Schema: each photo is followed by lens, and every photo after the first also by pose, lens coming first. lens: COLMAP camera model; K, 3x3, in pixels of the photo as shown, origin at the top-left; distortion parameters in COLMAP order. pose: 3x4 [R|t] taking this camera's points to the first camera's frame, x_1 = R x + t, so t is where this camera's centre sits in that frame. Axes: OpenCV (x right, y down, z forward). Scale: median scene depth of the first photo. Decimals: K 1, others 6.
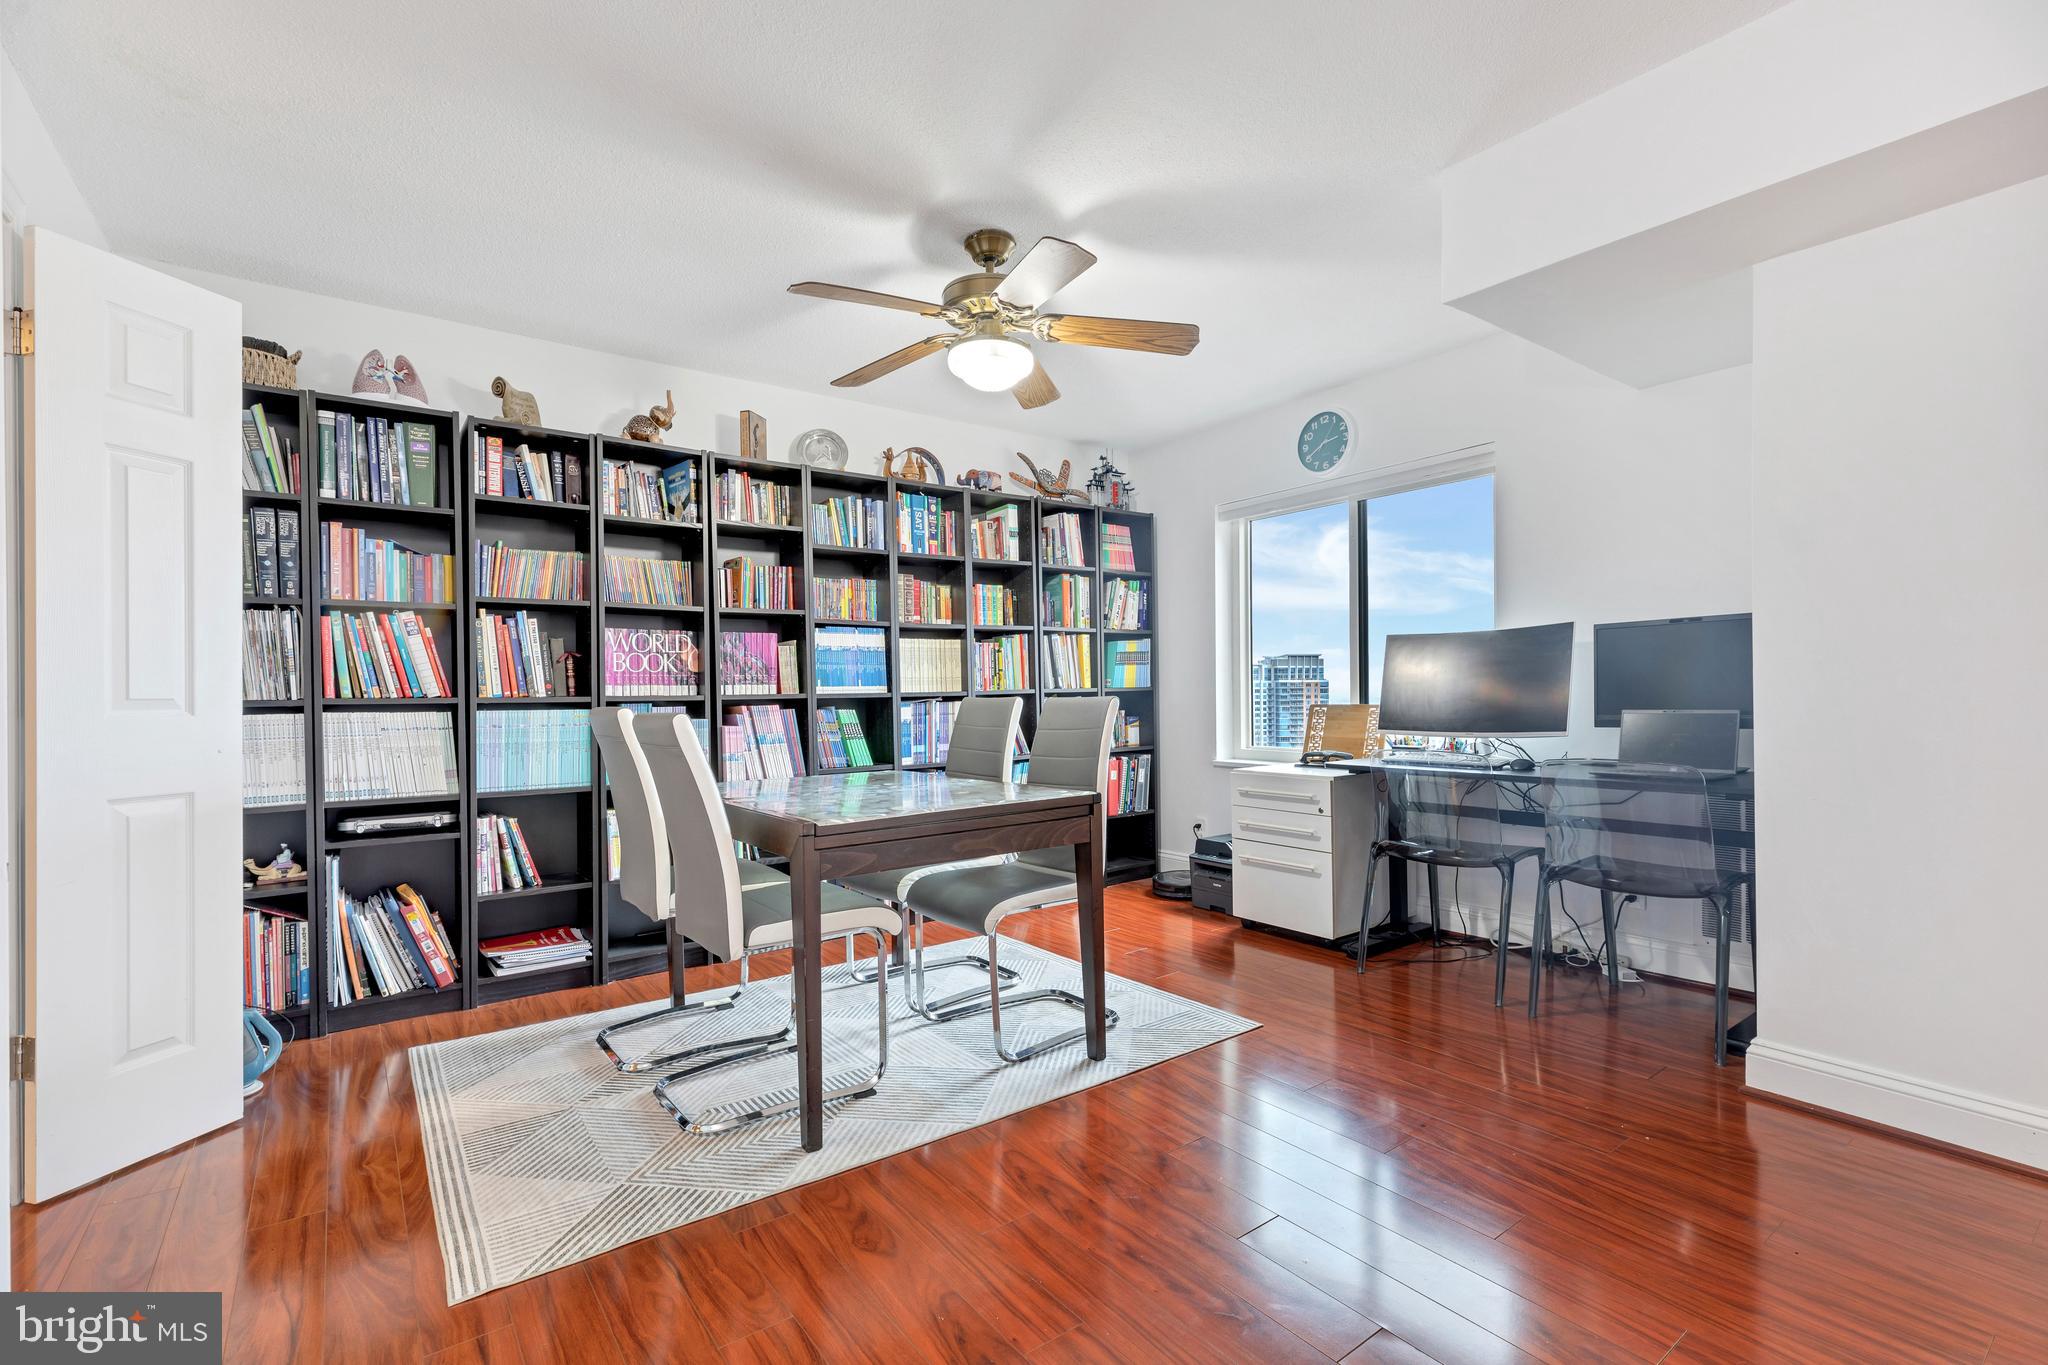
lens RADIAL K [[917.9, 0, 1029.7], [0, 917.9, 684.3], [0, 0, 1]] dist [-0.002123, -0.000386]
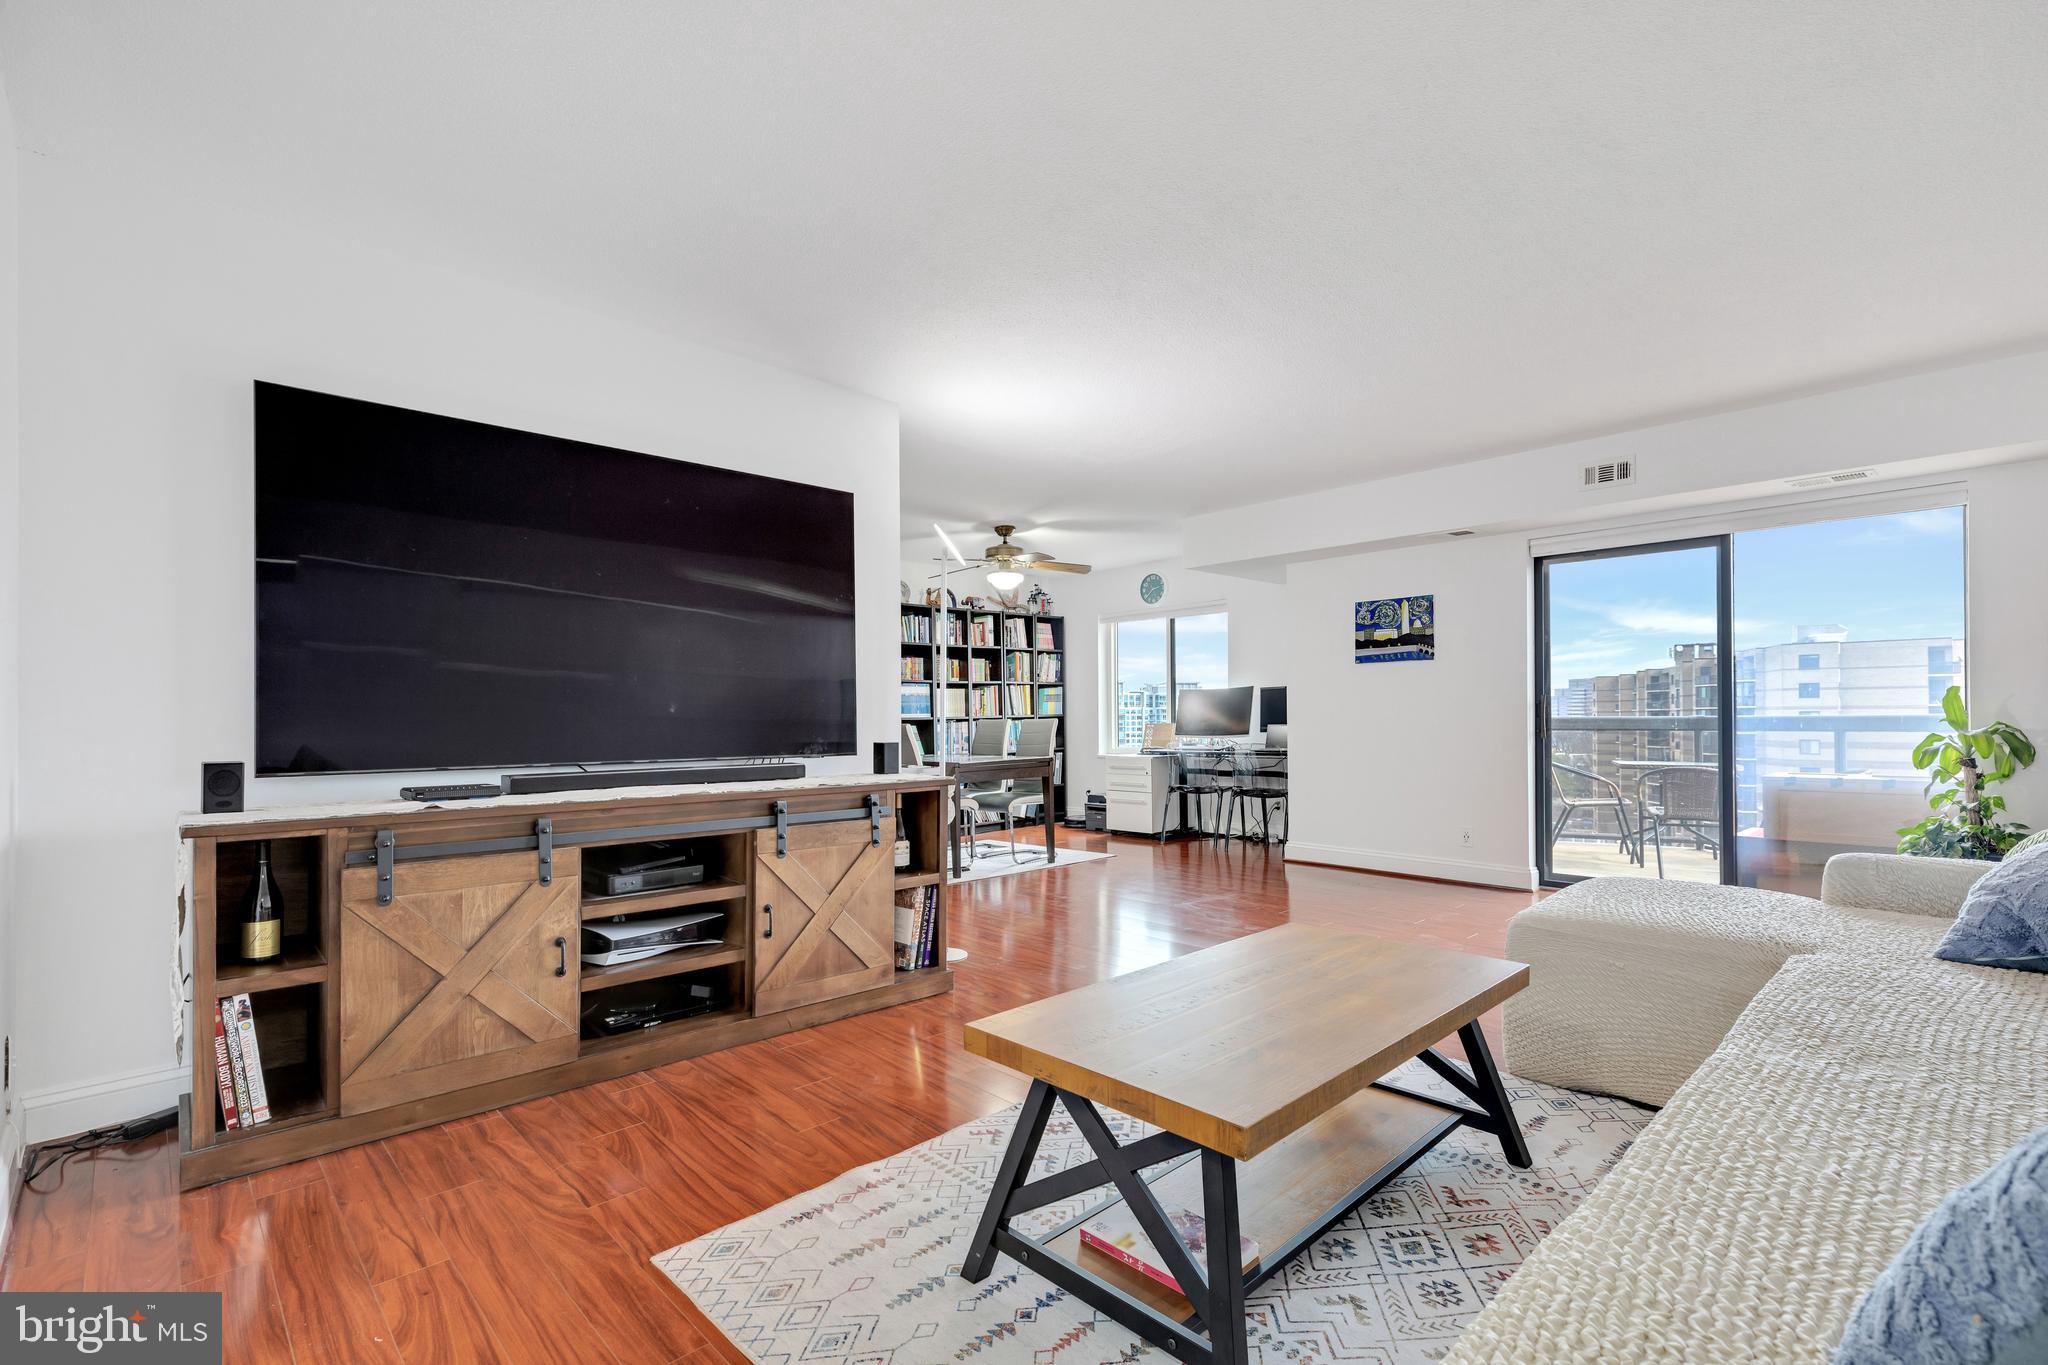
lens RADIAL K [[917.9, 0, 1027.4], [0, 917.9, 698.6], [0, 0, 1]] dist [-0.002123, -0.000386]
pose [[0.992559, 0.002518, 0.121740, -0.175312], [-0.001361, 0.999953, -0.009589, -0.011198], [-0.121758, 0.009352, 0.992516, -0.873738]]
